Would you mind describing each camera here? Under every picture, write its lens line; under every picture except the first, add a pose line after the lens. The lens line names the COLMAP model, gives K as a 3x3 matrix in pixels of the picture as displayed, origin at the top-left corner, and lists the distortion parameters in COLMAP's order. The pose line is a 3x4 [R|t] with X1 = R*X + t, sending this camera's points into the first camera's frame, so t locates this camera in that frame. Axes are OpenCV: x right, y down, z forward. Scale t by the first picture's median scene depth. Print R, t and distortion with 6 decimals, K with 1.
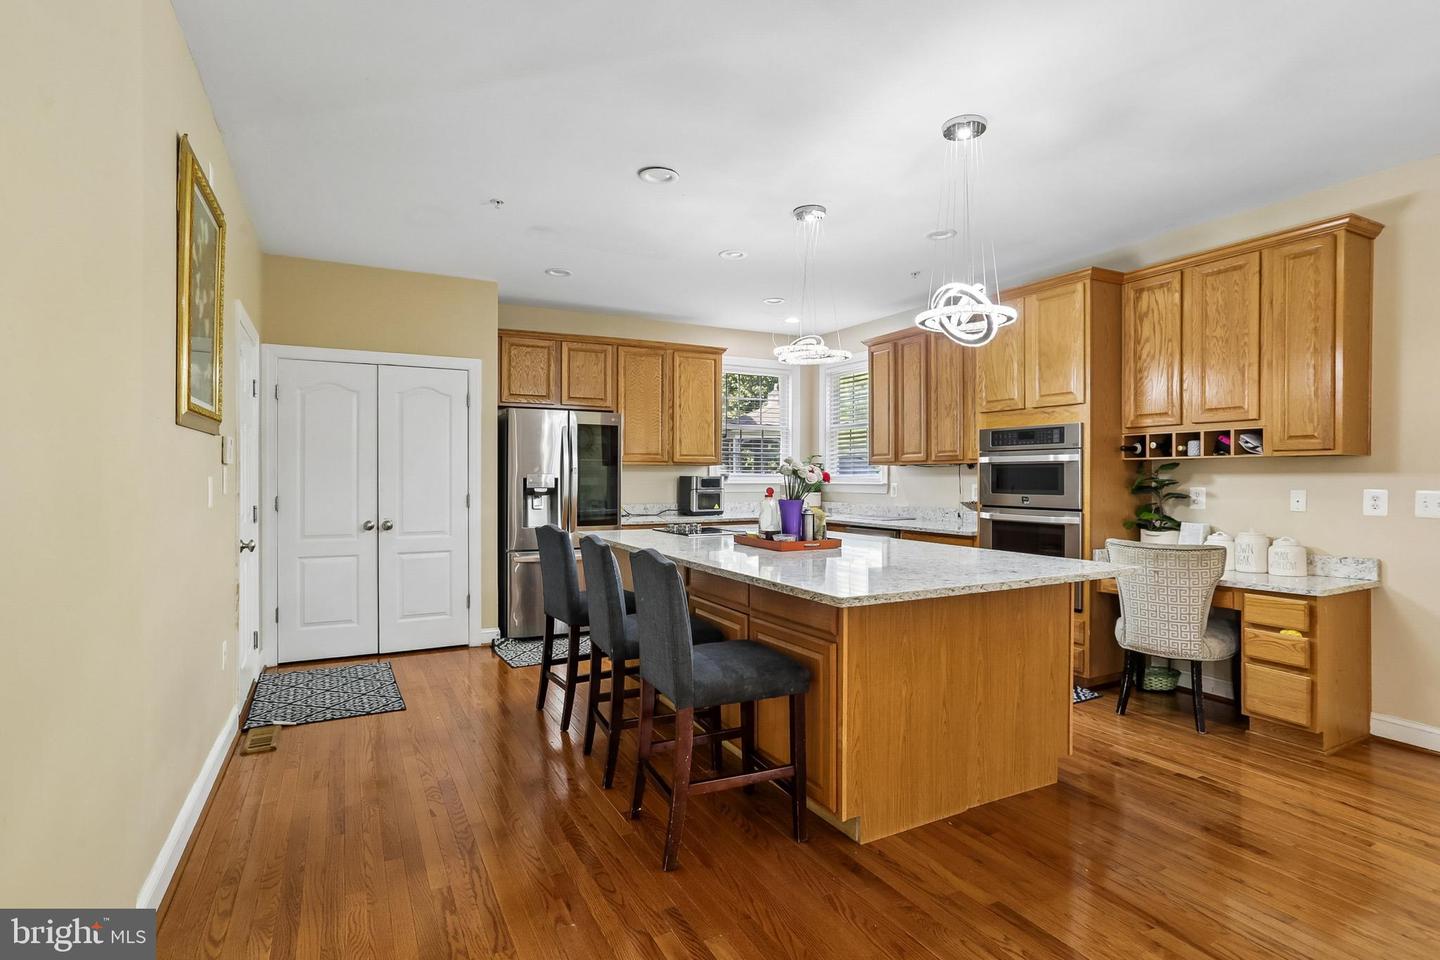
lens RADIAL K [[715.4, 0, 725.4], [0, 715.4, 479.4], [0, 0, 1]] dist [-0.020293, 0.009614]
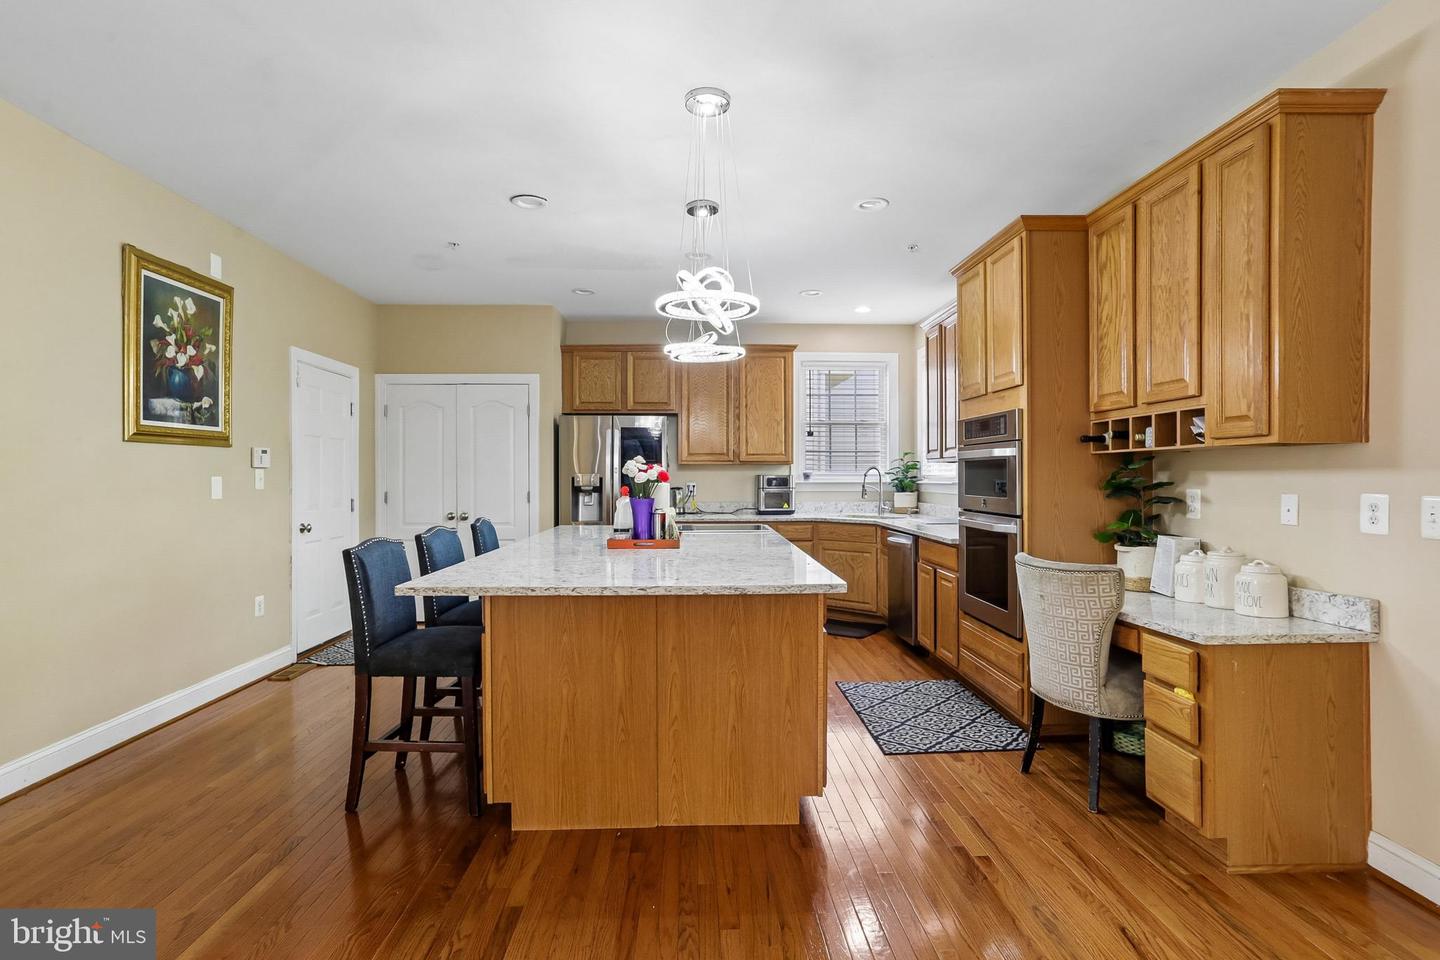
lens RADIAL K [[715.4, 0, 720.0], [0, 715.4, 477.3], [0, 0, 1]] dist [-0.020293, 0.009614]
pose [[0.899586, -0.000845, -0.436742, 0.606554], [0.000514, 0.999999, -0.000876, -0.000943], [0.436742, 0.000563, 0.899586, 0.131138]]
